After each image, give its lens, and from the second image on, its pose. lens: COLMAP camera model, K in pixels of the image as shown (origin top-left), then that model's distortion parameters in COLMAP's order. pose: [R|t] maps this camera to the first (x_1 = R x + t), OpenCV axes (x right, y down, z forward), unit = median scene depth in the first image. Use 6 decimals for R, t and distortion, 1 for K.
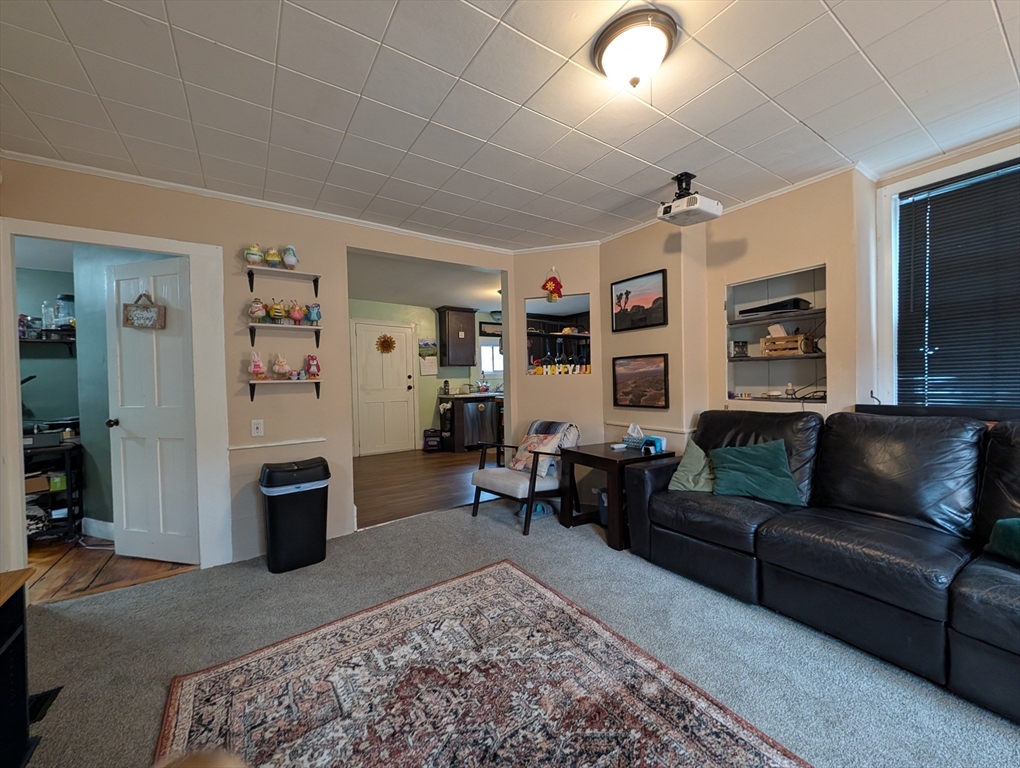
lens RADIAL K [[392.7, 0, 514.3], [0, 392.7, 386.3], [0, 0, 1]] dist [-0.000108, 0.000278]
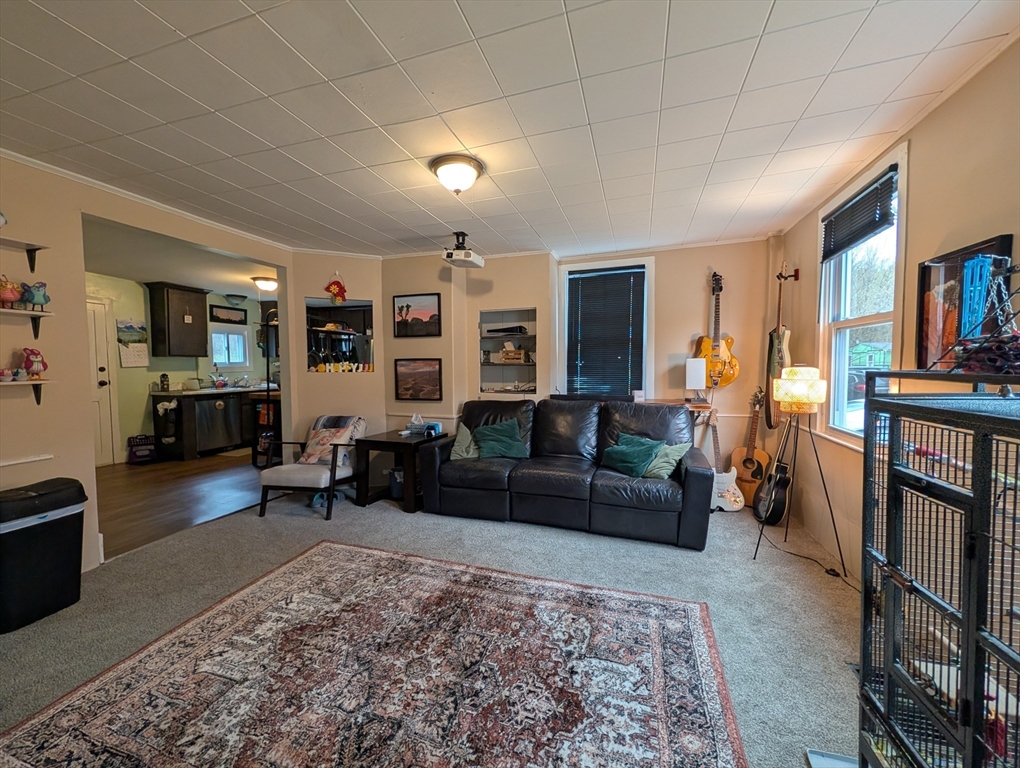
lens RADIAL K [[392.7, 0, 514.3], [0, 392.7, 386.3], [0, 0, 1]] dist [-0.000108, 0.000278]
pose [[0.782408, -0.013978, 0.622610, -0.251385], [-0.002303, 0.999676, 0.025337, -0.026384], [-0.622762, -0.021258, 0.782122, -0.185051]]
